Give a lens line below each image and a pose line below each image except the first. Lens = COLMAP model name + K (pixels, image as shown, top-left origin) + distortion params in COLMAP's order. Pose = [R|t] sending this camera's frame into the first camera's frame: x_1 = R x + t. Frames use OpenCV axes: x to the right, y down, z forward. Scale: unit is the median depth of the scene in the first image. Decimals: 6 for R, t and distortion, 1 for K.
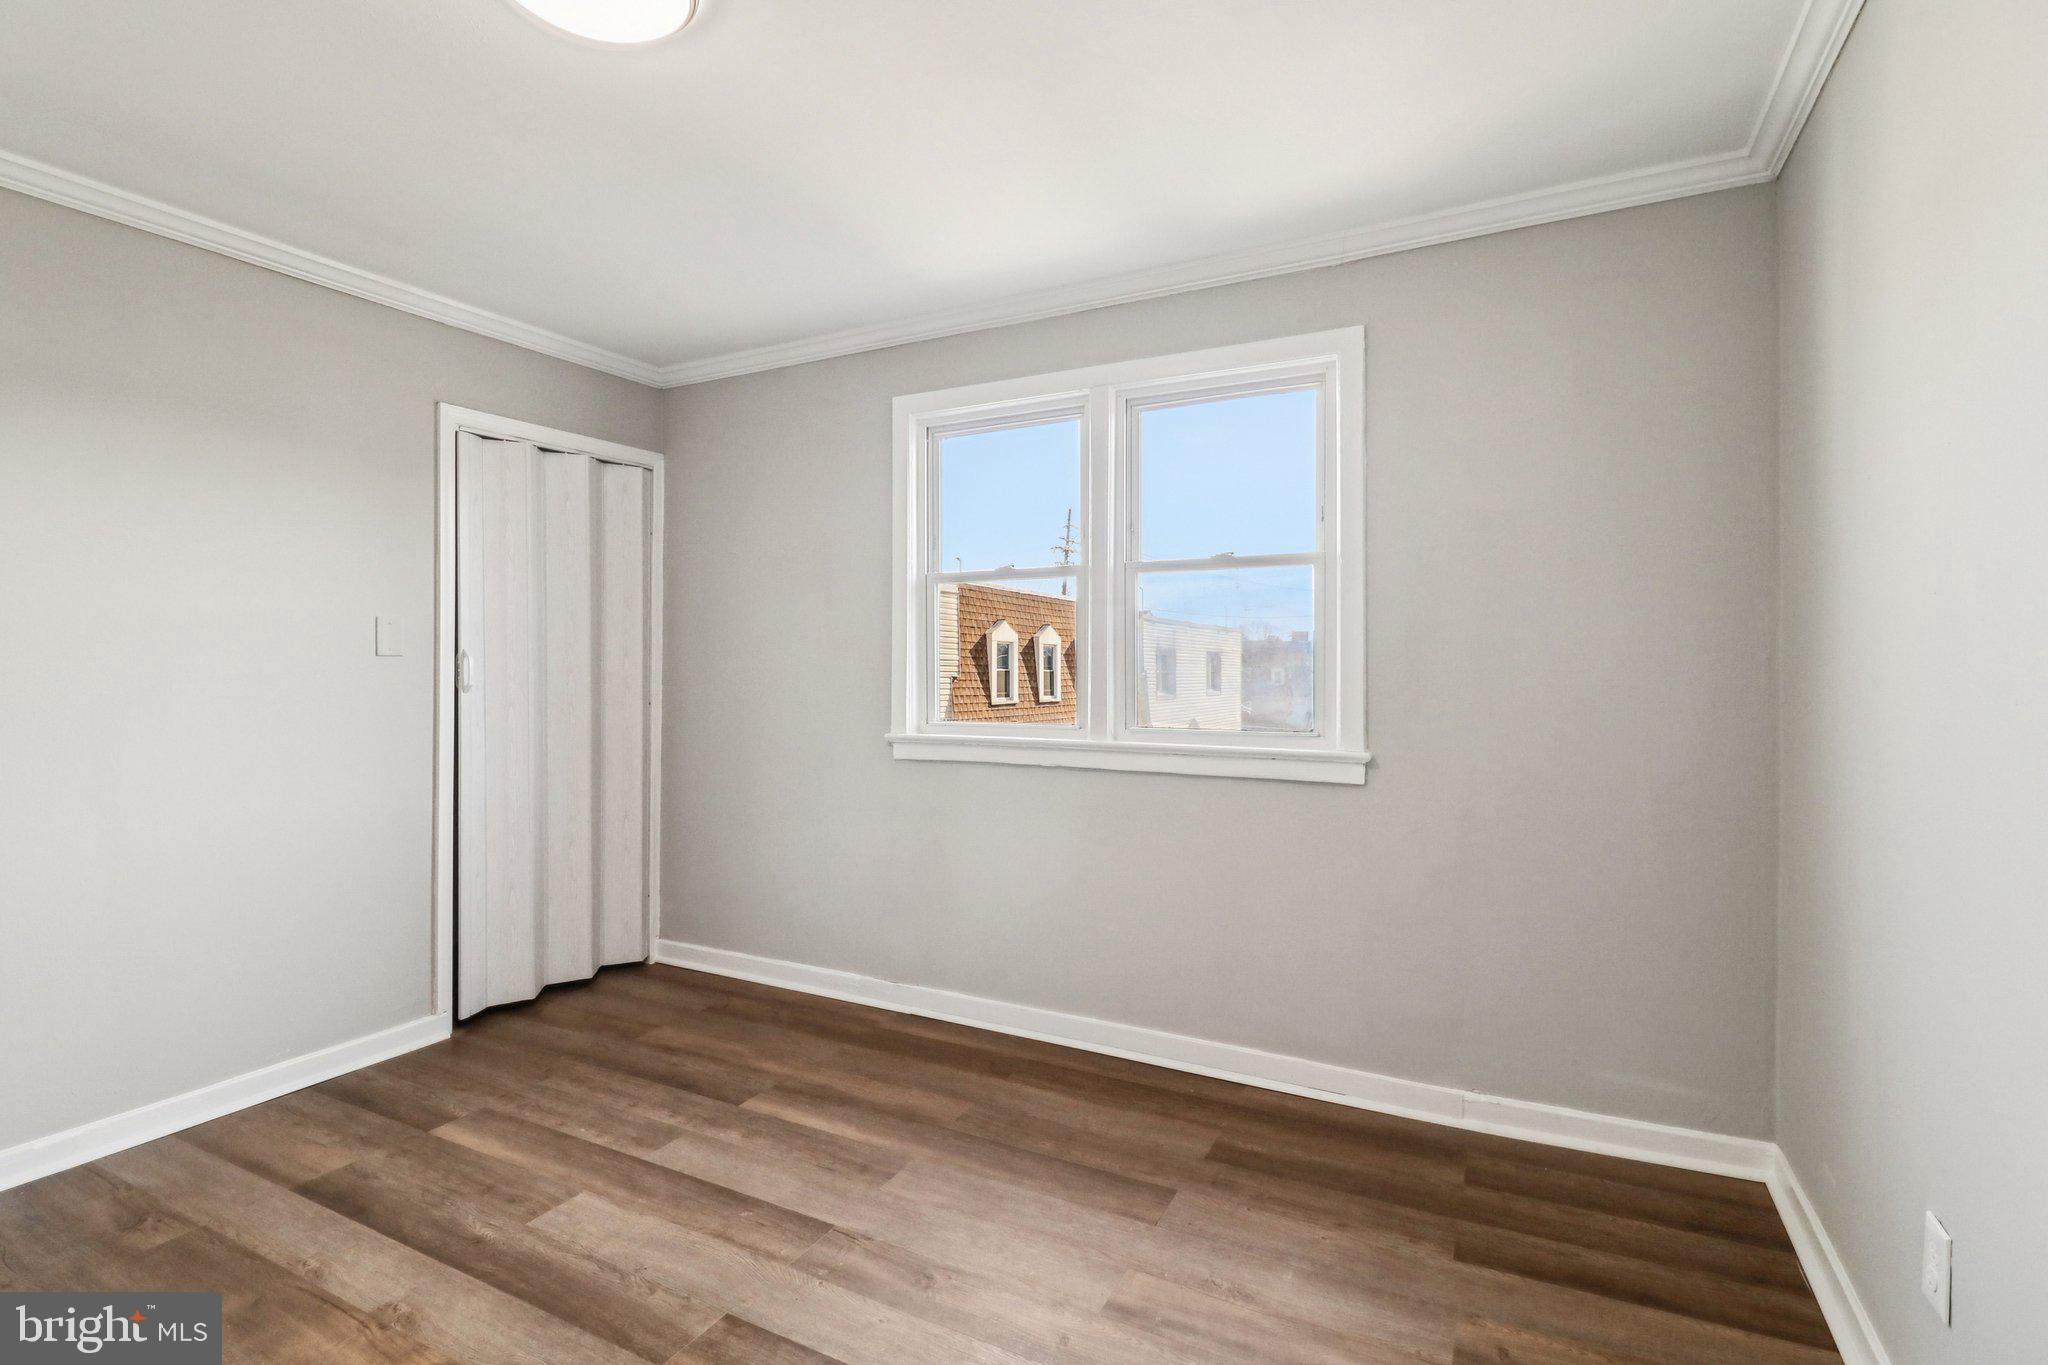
lens RADIAL K [[978.2, 0, 999.2], [0, 978.2, 664.5], [0, 0, 1]] dist [0.008225, -0.000868]
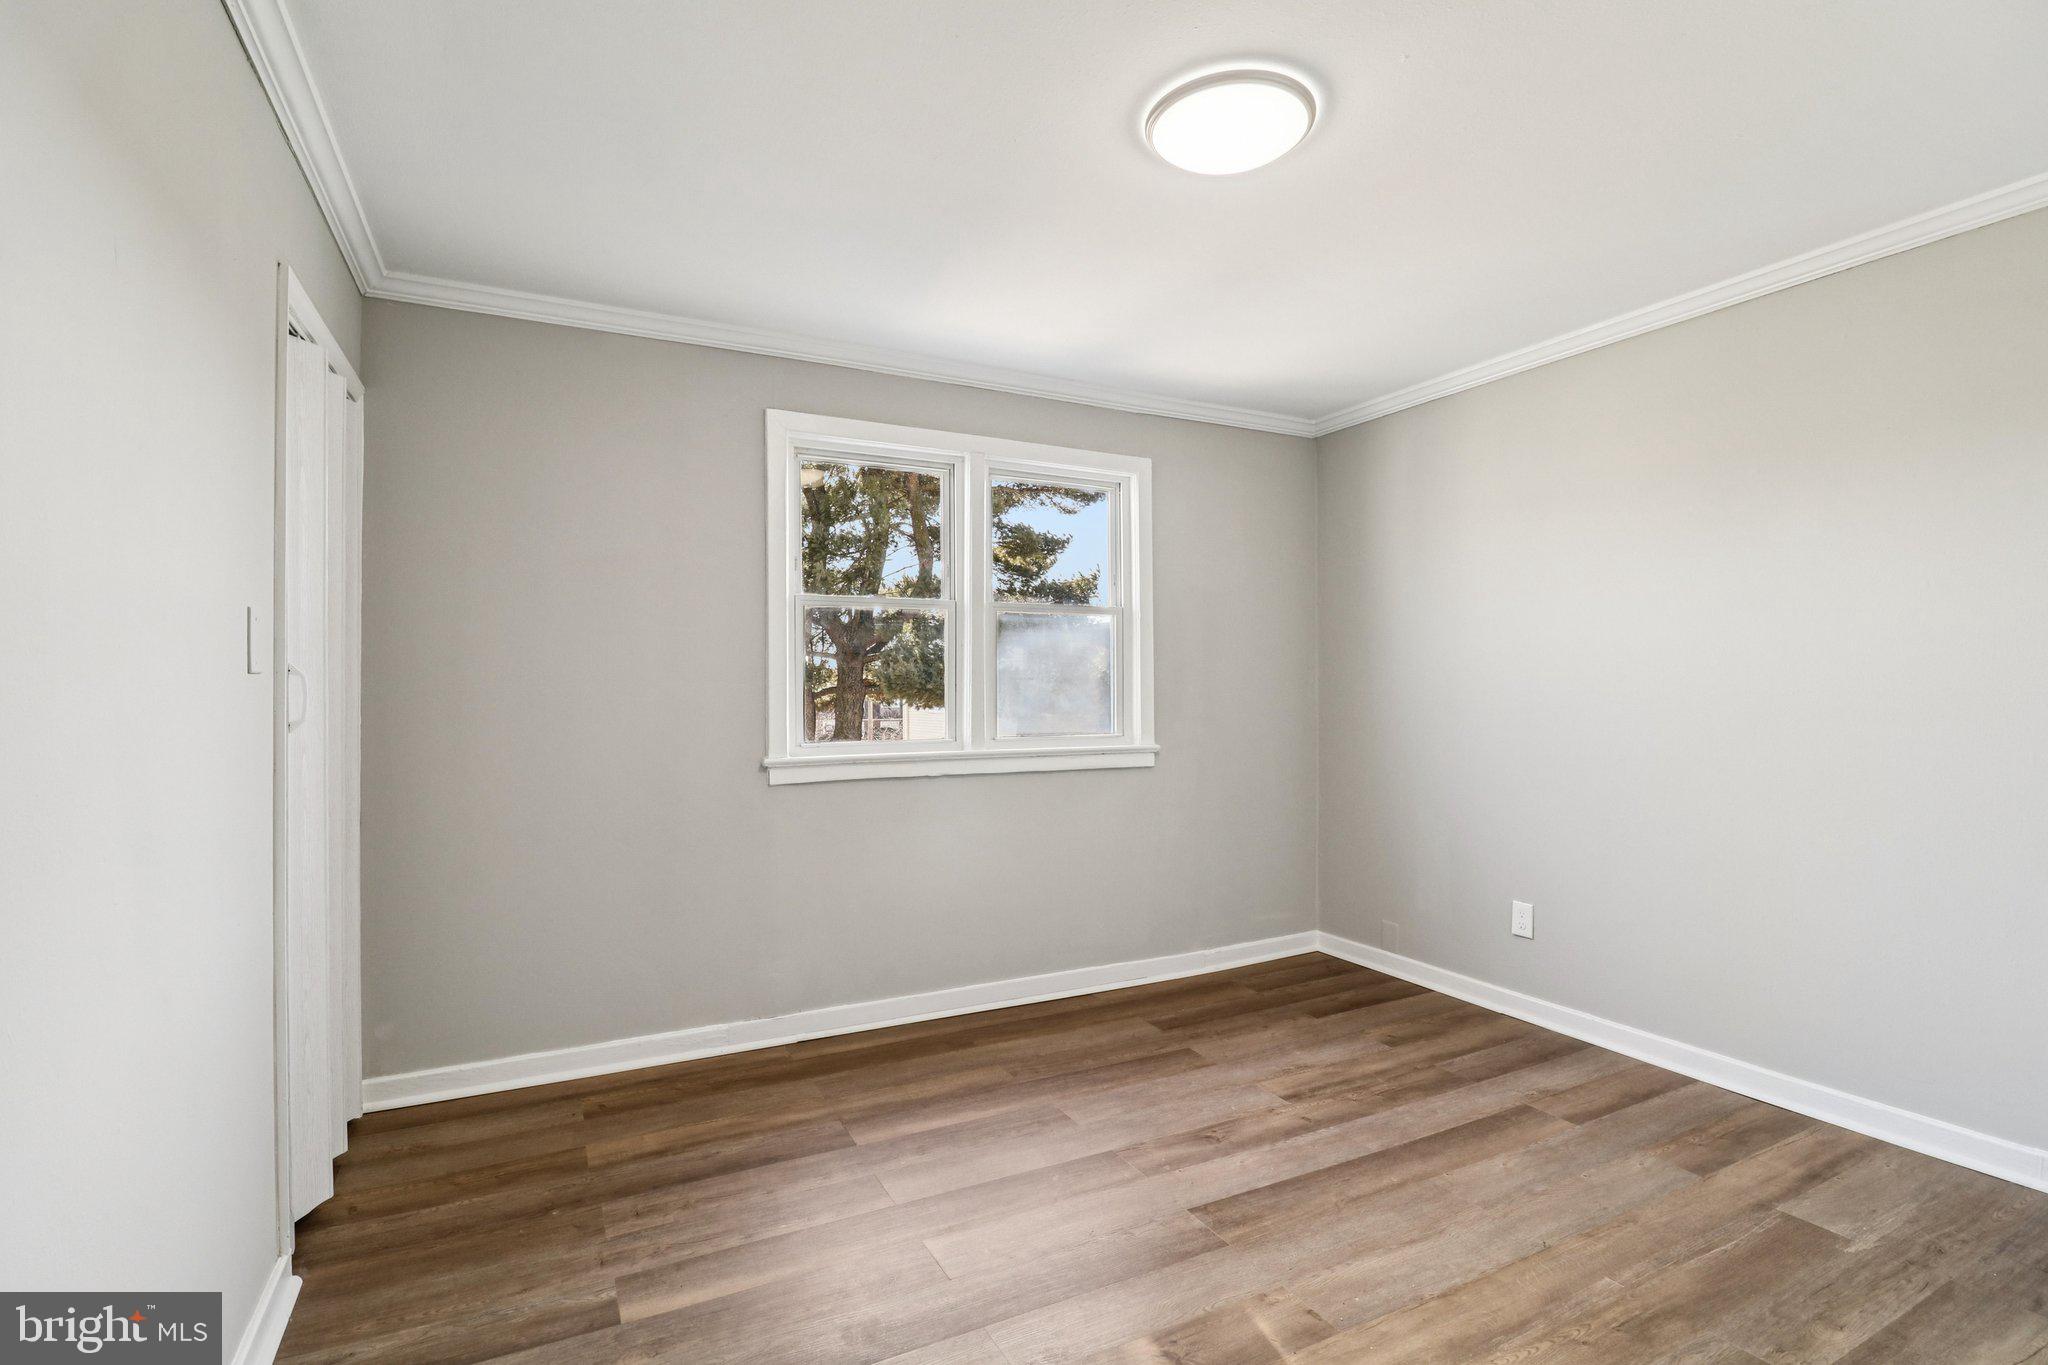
lens RADIAL K [[975.4, 0, 1016.8], [0, 975.4, 682.1], [0, 0, 1]] dist [-0.003290, -0.000663]
pose [[0.566217, 0.002933, 0.824251, -0.963533], [0.002209, 0.999985, -0.005075, 0.001274], [-0.824253, 0.004694, 0.566202, 0.326428]]
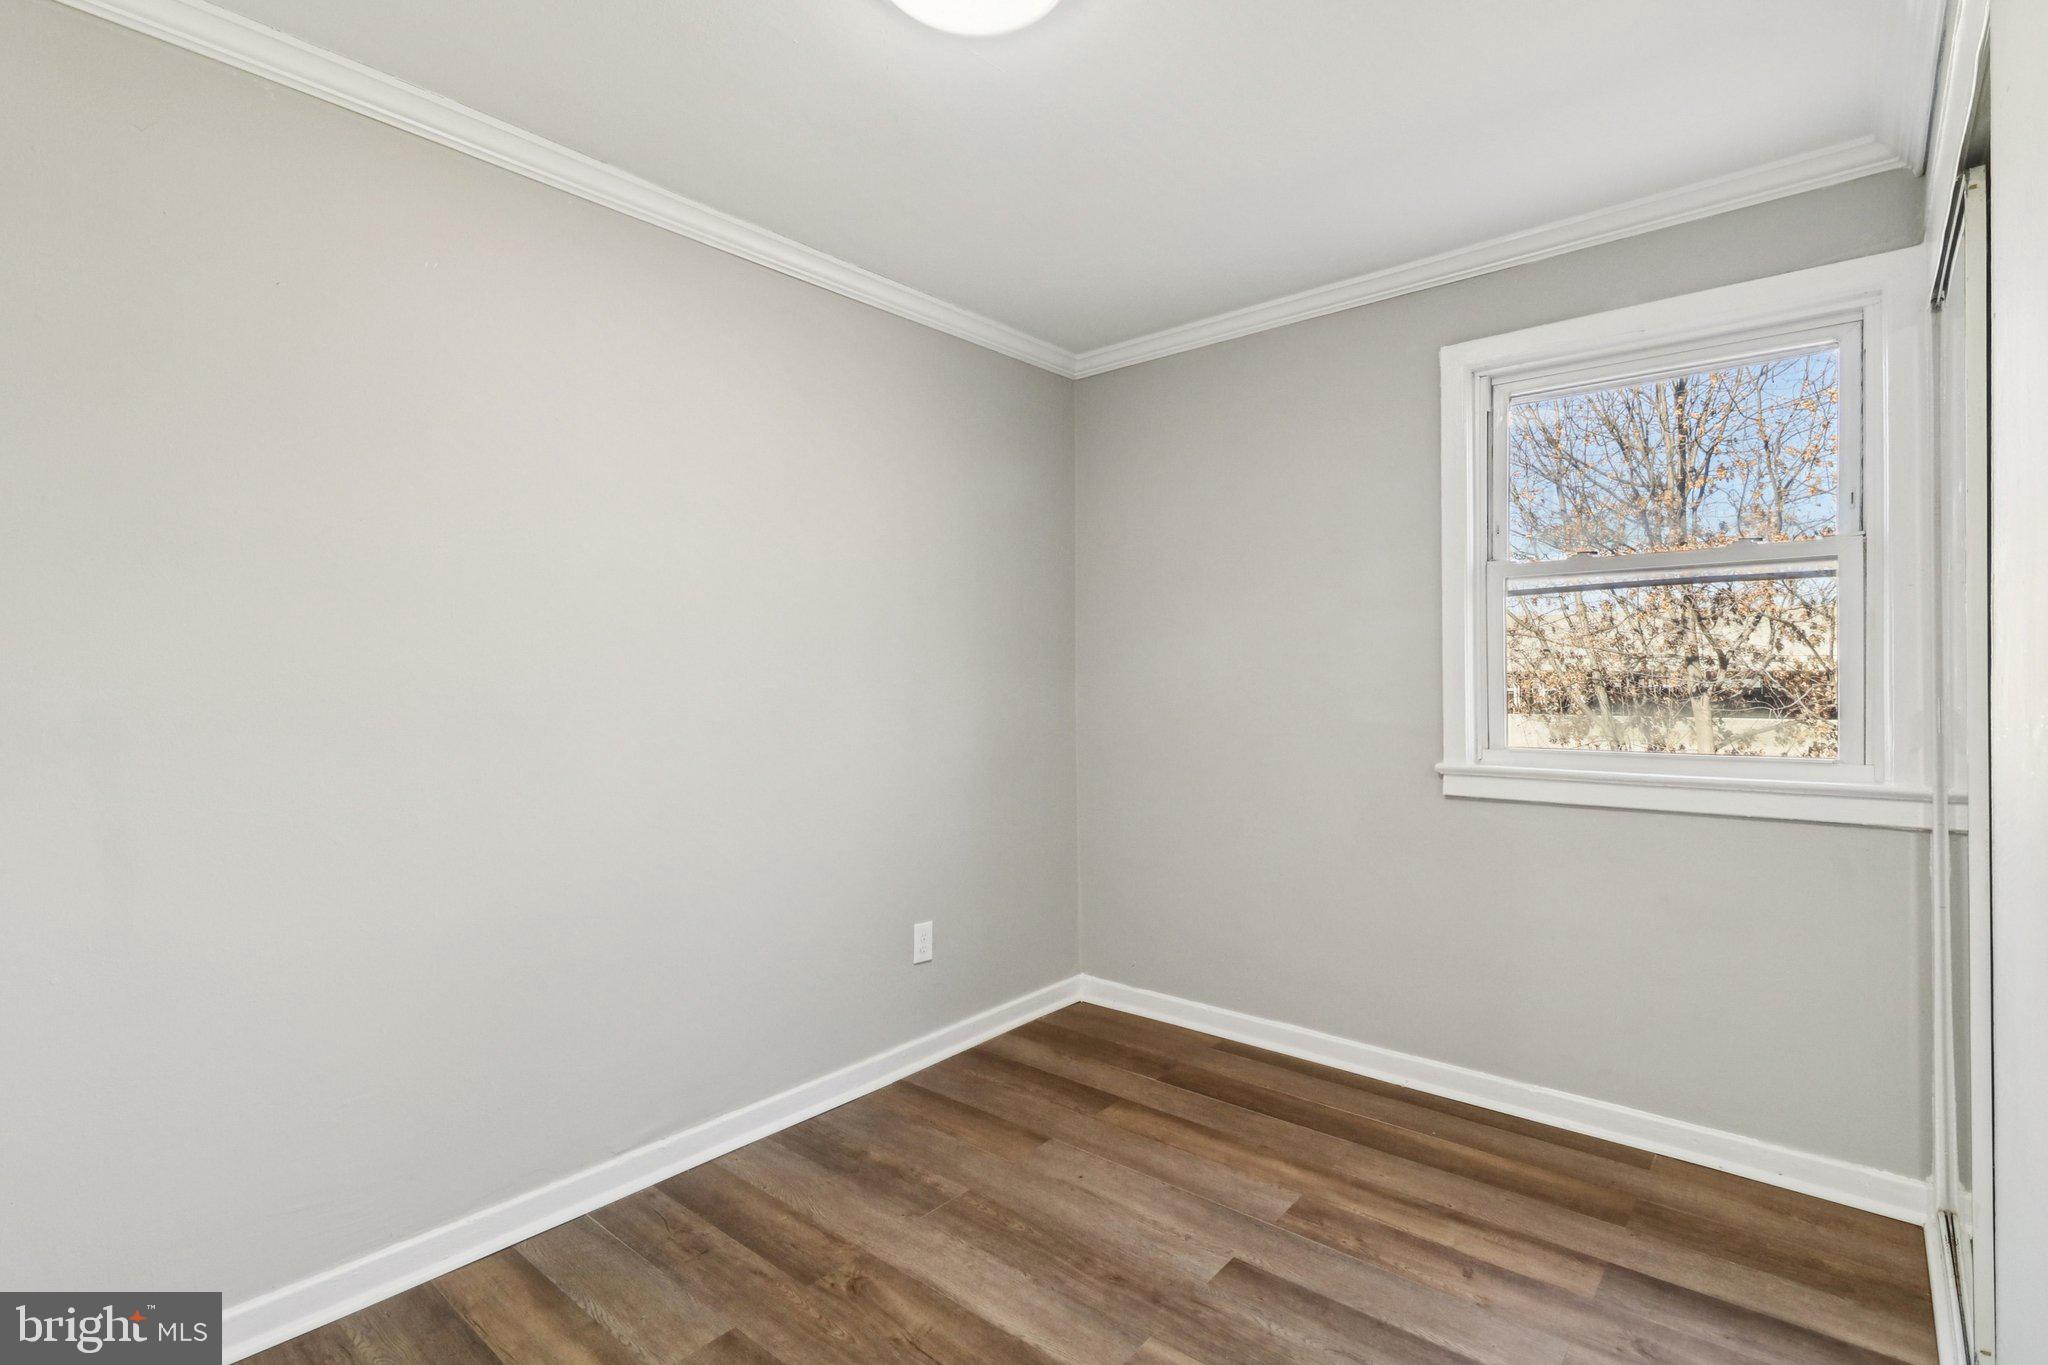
lens RADIAL K [[975.4, 0, 1016.8], [0, 975.4, 682.1], [0, 0, 1]] dist [-0.003290, -0.000663]
pose [[0.977689, -0.006016, -0.209971, -0.358960], [0.006202, 0.999981, 0.000224, 0.001675], [0.209966, -0.001522, 0.977708, 0.175664]]
